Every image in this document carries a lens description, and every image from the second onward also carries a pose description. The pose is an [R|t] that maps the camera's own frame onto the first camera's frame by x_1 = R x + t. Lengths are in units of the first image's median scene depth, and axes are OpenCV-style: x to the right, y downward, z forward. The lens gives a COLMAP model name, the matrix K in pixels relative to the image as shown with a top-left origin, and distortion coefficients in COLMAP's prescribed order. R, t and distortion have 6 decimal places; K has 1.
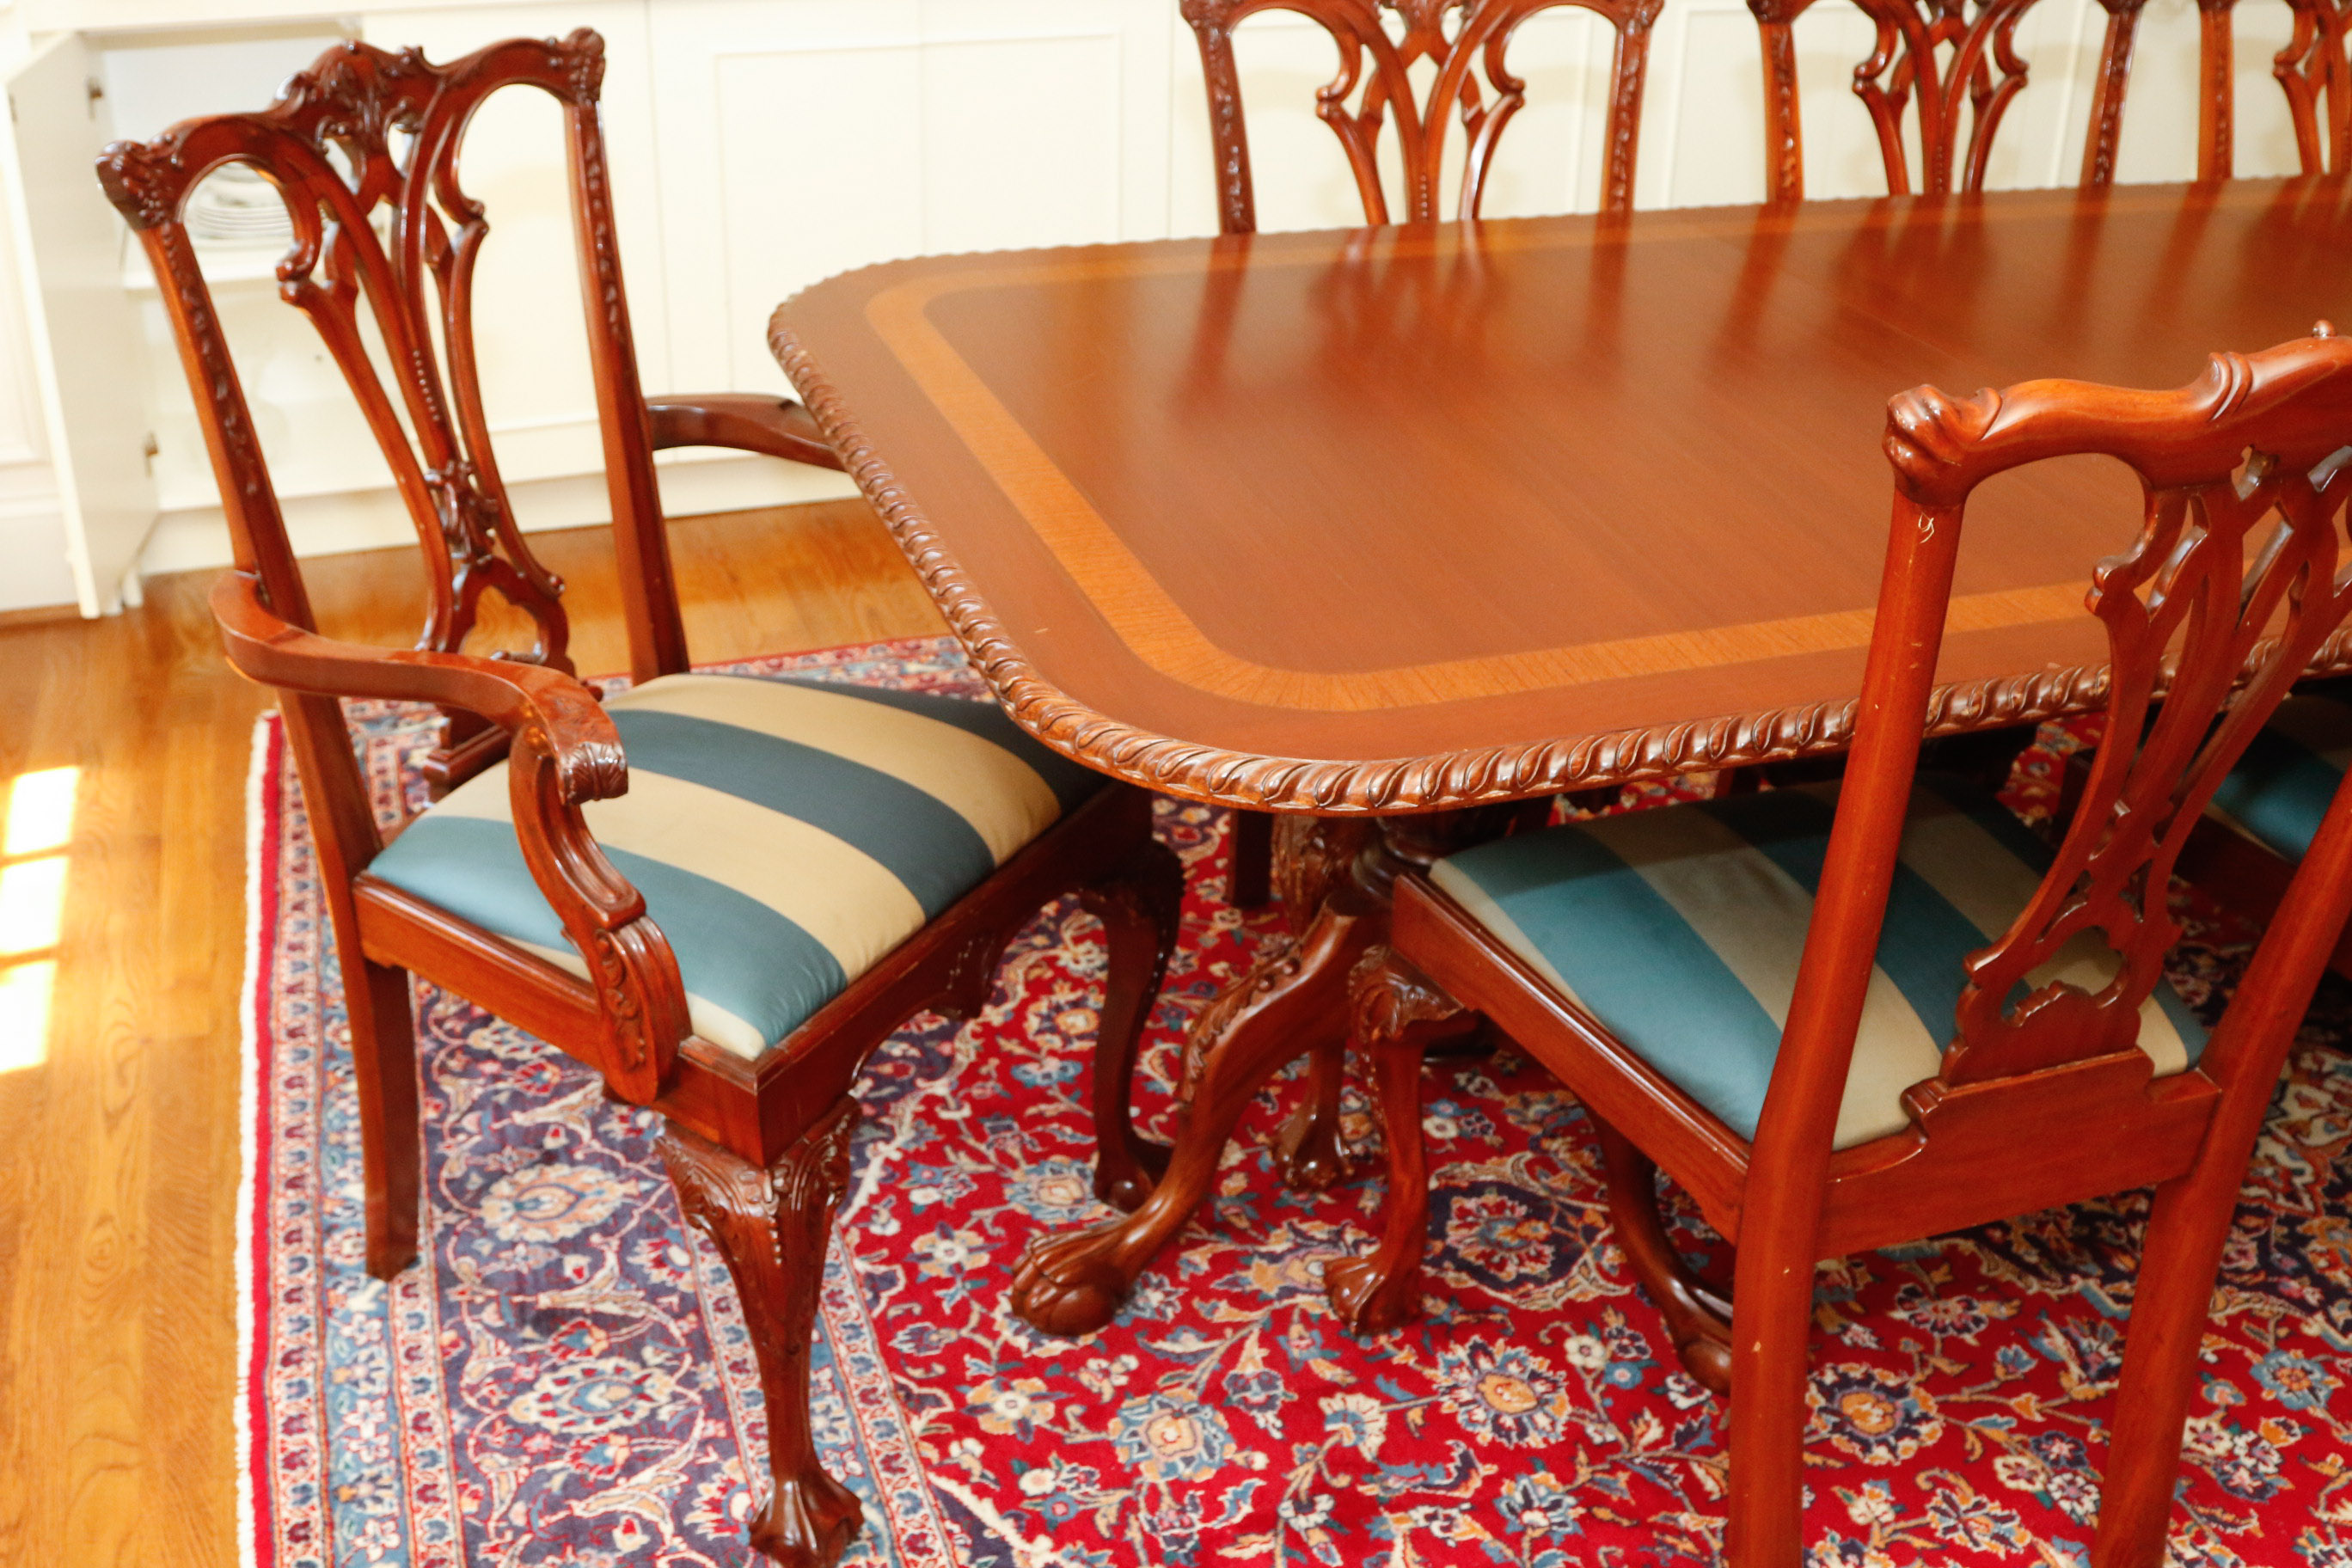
lens RADIAL K [[2545.1, 0, 1176.0], [0, 2545.1, 784.0], [0, 0, 1]] dist [-0.134486, 0.068494]
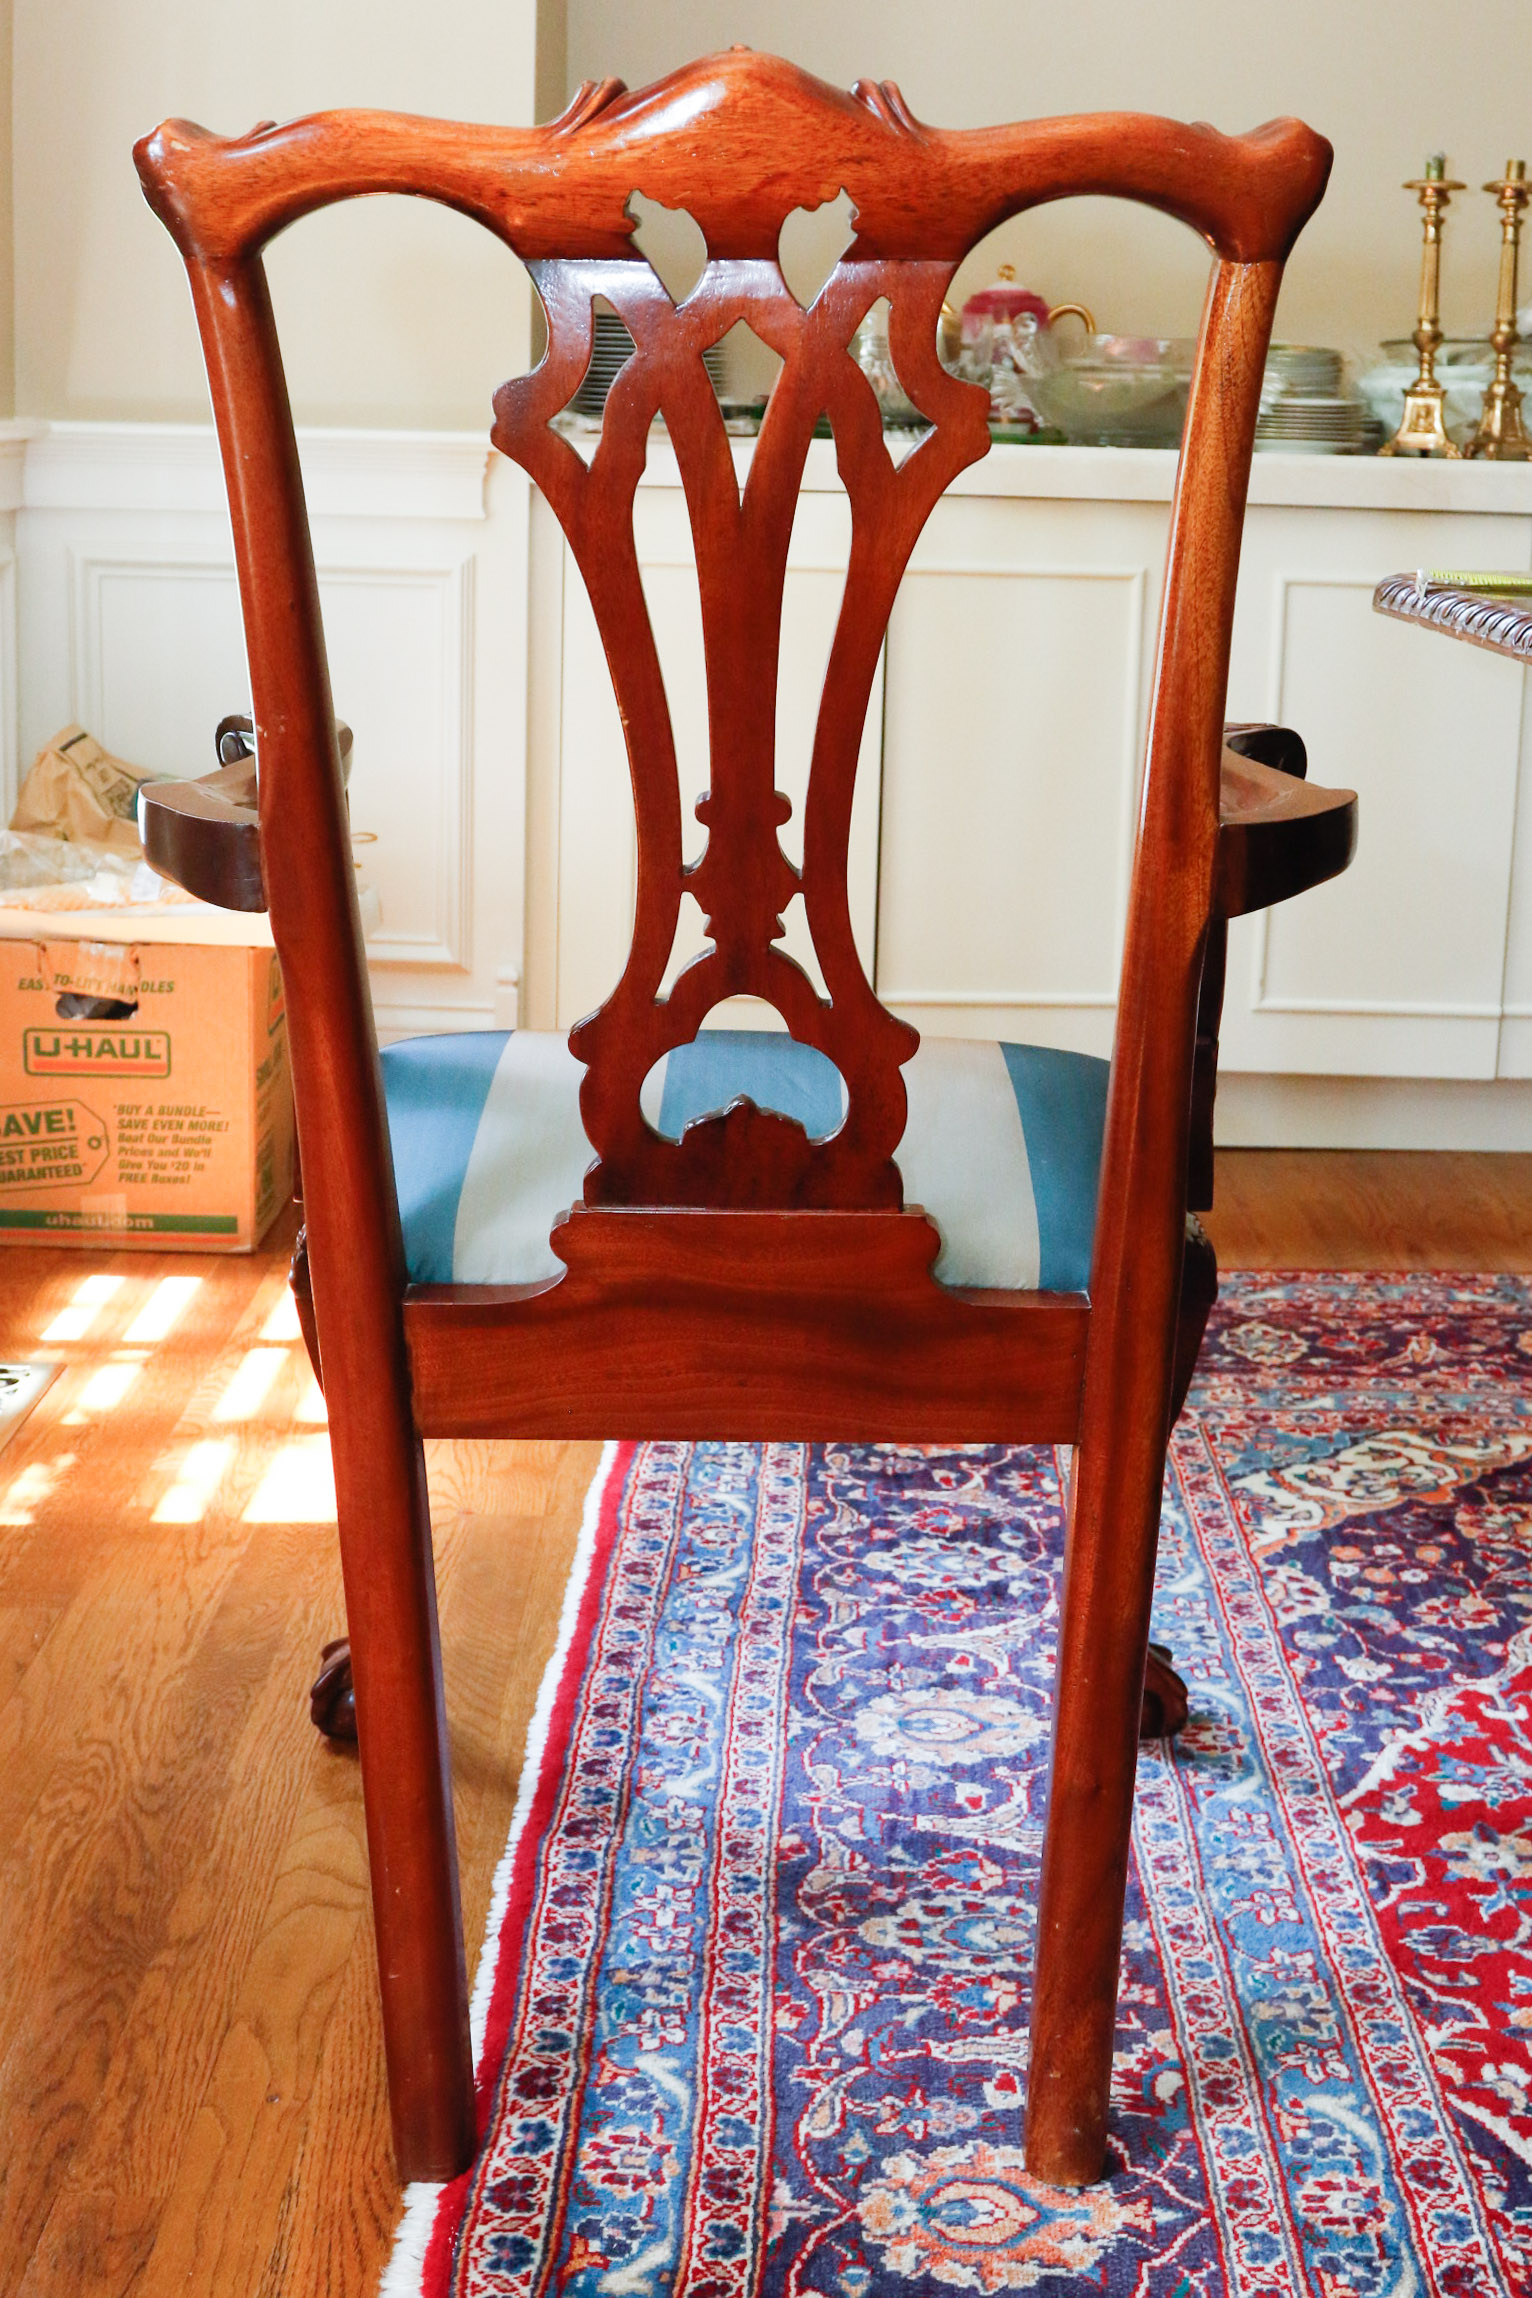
lens RADIAL K [[2941.2, 0, 778.5], [0, 2941.2, 986.3], [0, 0, 1]] dist [-0.137843, 0.070592]
pose [[0.946768, 0.064584, -0.315372, -0.042389], [-0.152586, 0.952659, -0.262980, 0.207585], [0.283458, 0.297102, 0.911802, 0.151657]]
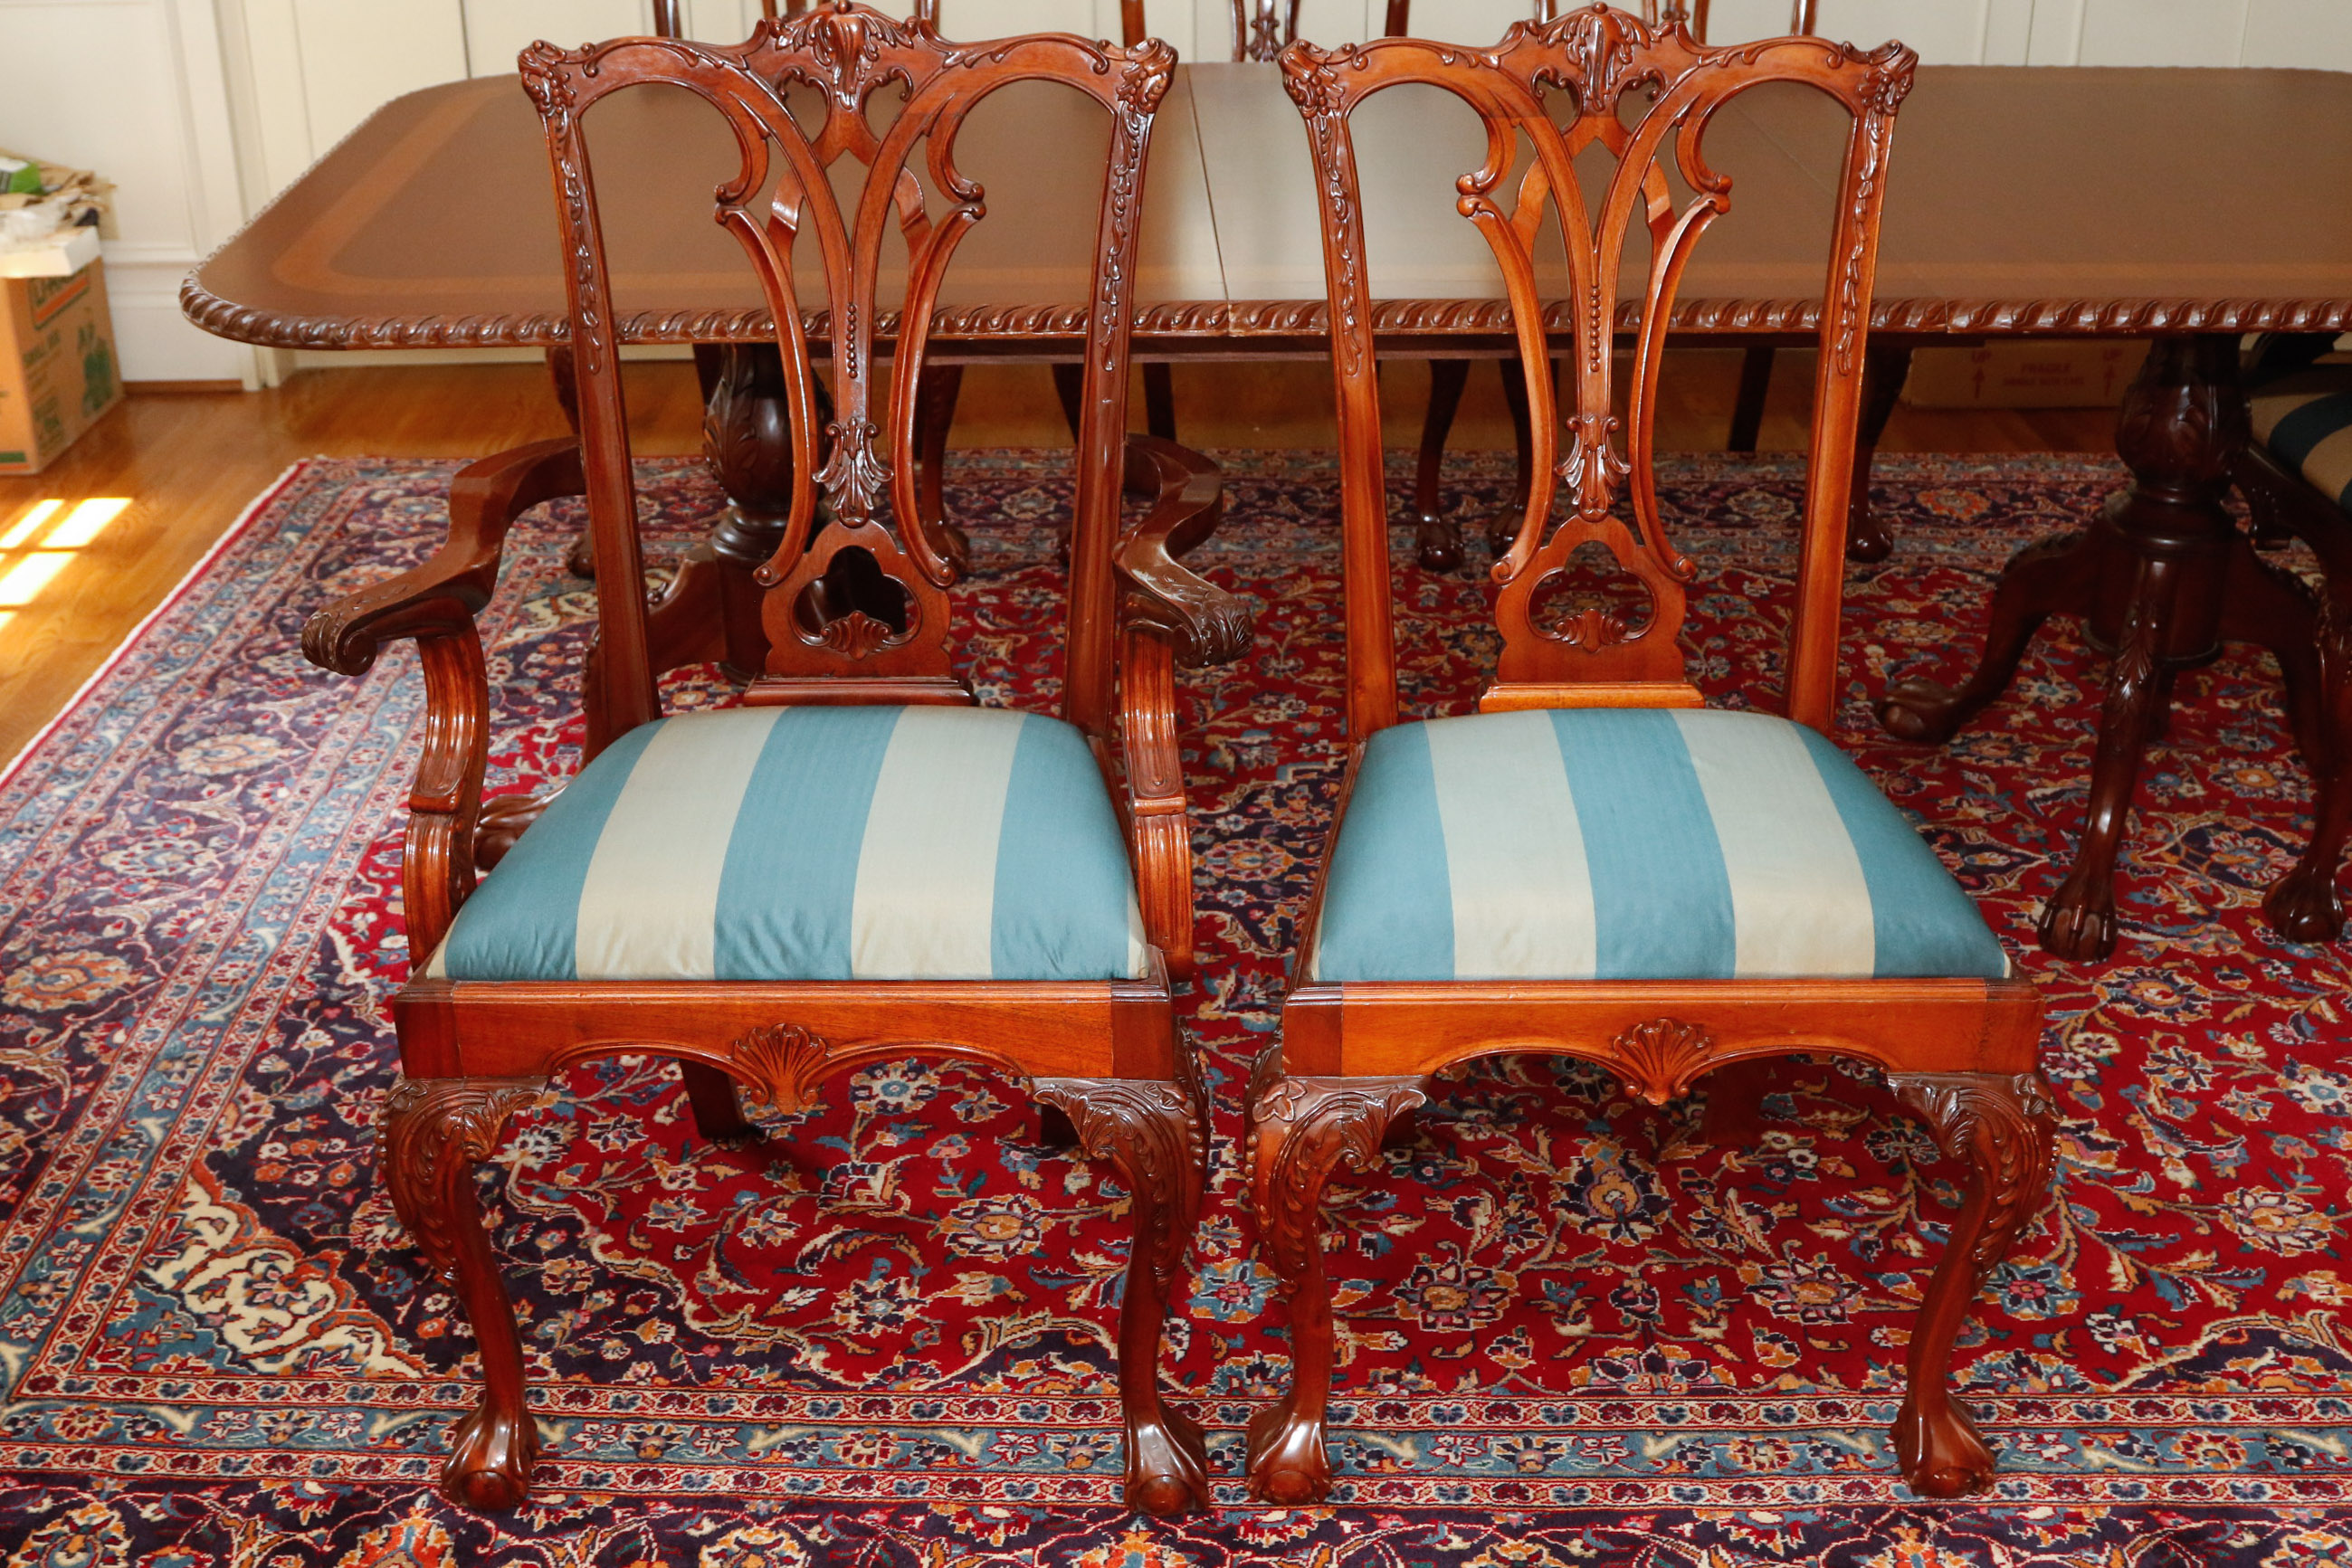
lens RADIAL K [[2675.2, 0, 1175.5], [0, 2675.2, 817.6], [0, 0, 1]] dist [-0.138195, 0.086179]
pose [[0.952883, 0.113063, -0.281481, 0.691054], [-0.118361, 0.992969, -0.001834, 0.154136], [0.279294, 0.035064, 0.959565, -0.230707]]
